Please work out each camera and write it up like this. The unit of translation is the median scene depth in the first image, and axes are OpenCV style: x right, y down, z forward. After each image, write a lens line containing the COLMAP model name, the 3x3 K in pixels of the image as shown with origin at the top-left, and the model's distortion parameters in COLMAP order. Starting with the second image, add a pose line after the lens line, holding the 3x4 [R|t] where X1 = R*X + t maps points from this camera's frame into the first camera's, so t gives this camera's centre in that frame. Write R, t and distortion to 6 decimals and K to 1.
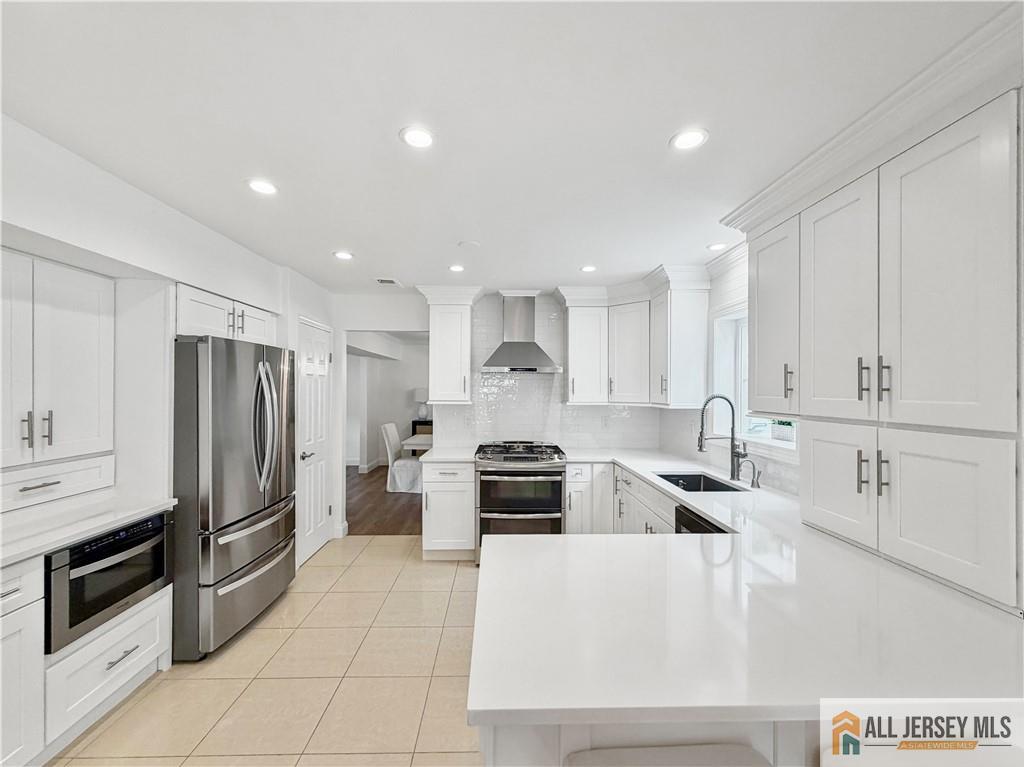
lens RADIAL K [[413.9, 0, 508.7], [0, 413.9, 390.6], [0, 0, 1]] dist [0.001295, 0.000381]
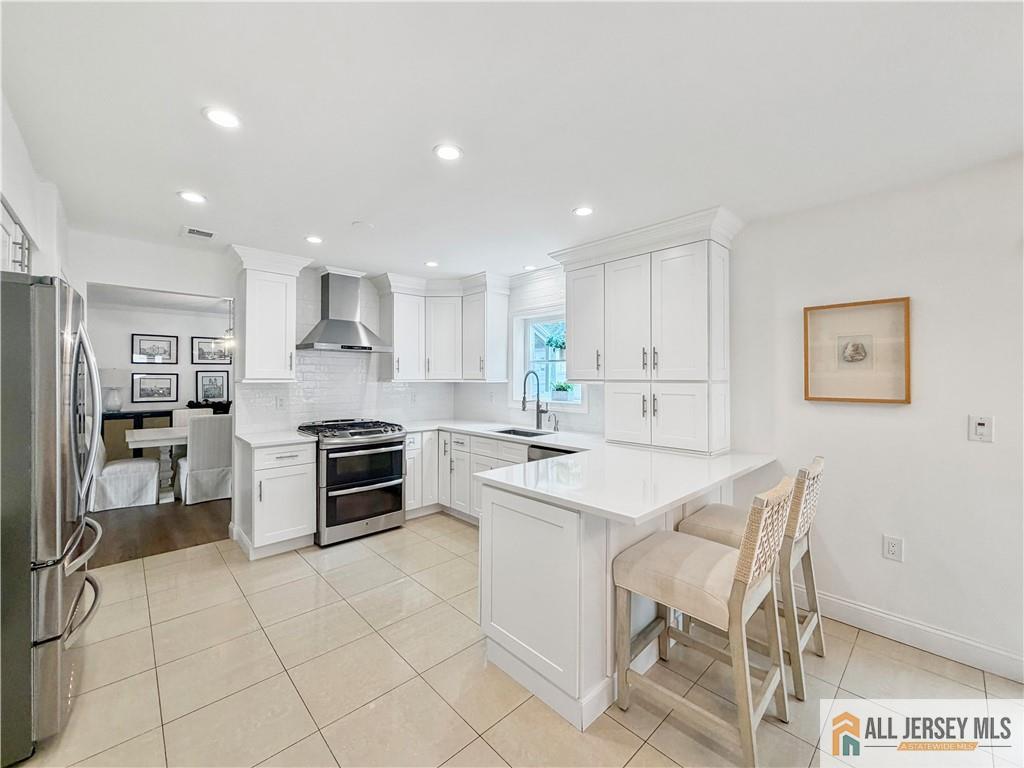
lens RADIAL K [[413.9, 0, 505.2], [0, 413.9, 372.2], [0, 0, 1]] dist [0.001295, 0.000381]
pose [[0.749291, 0.004764, 0.662223, -0.418316], [0.002714, 0.999944, -0.010265, 0.024146], [-0.662235, 0.009489, 0.749236, -0.014134]]
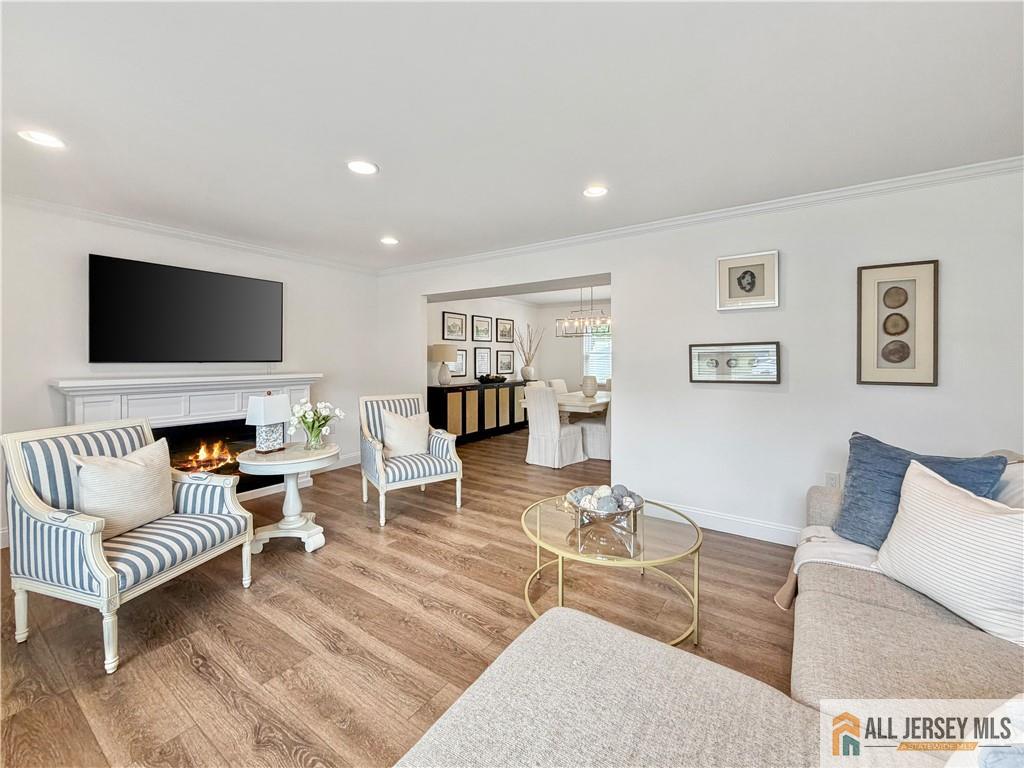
lens RADIAL K [[413.9, 0, 496.7], [0, 413.9, 365.1], [0, 0, 1]] dist [0.001295, 0.000381]
pose [[0.599633, -0.011138, 0.800197, -1.836254], [-0.001929, 0.999880, 0.015363, 0.051457], [-0.800272, -0.010755, 0.599540, 1.113009]]
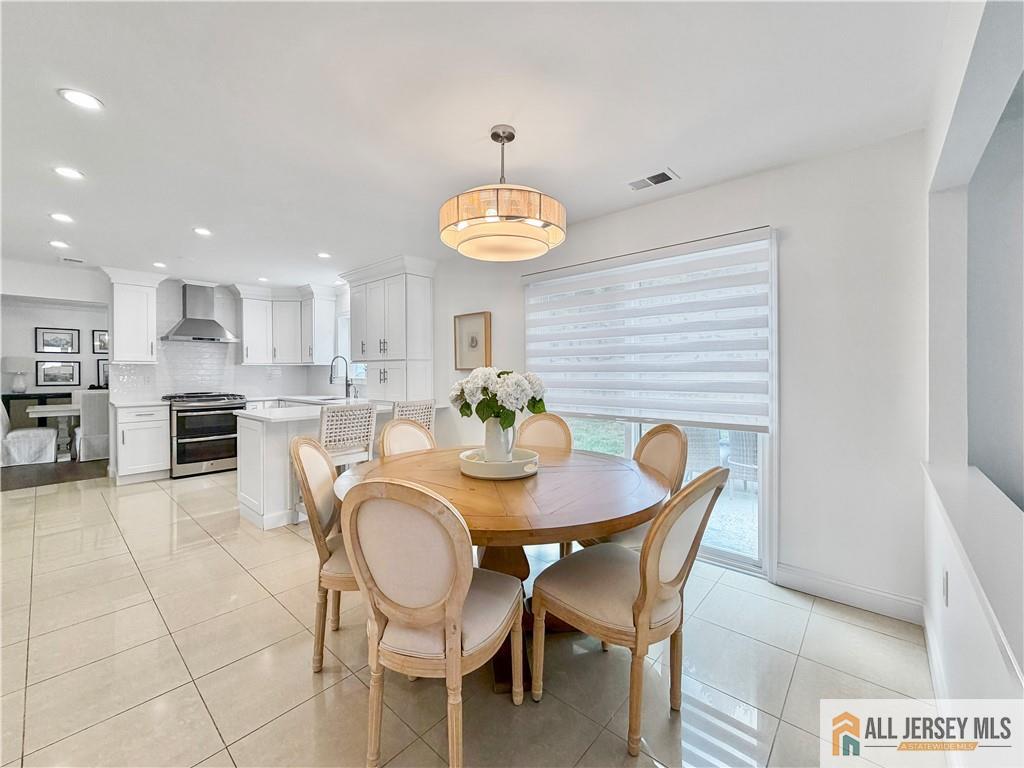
lens RADIAL K [[413.9, 0, 501.4], [0, 413.9, 371.9], [0, 0, 1]] dist [0.001295, 0.000381]
pose [[0.687784, -0.009446, 0.725854, -0.343344], [0.007479, 0.999954, 0.005926, 0.067422], [-0.725877, 0.001353, 0.687823, -0.792583]]
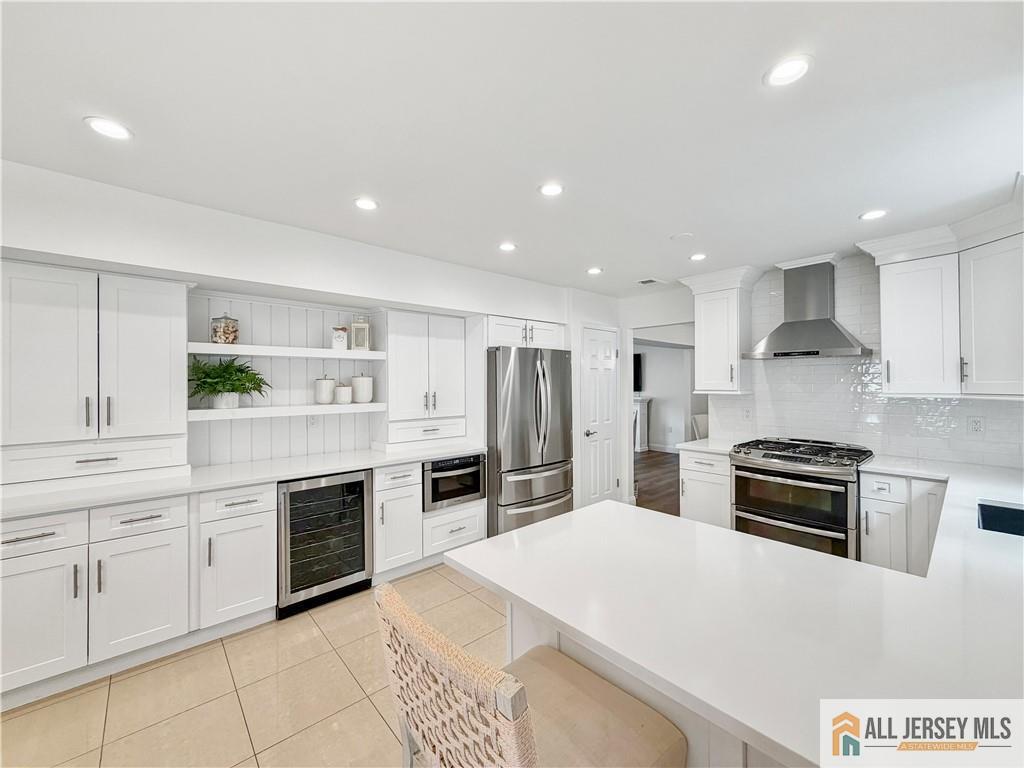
lens RADIAL K [[413.9, 0, 512.9], [0, 413.9, 380.2], [0, 0, 1]] dist [0.001295, 0.000381]
pose [[0.646330, -0.012613, -0.762954, 0.335283], [0.006889, 0.999919, -0.010694, 0.009585], [0.763027, 0.001655, 0.646364, 0.014656]]
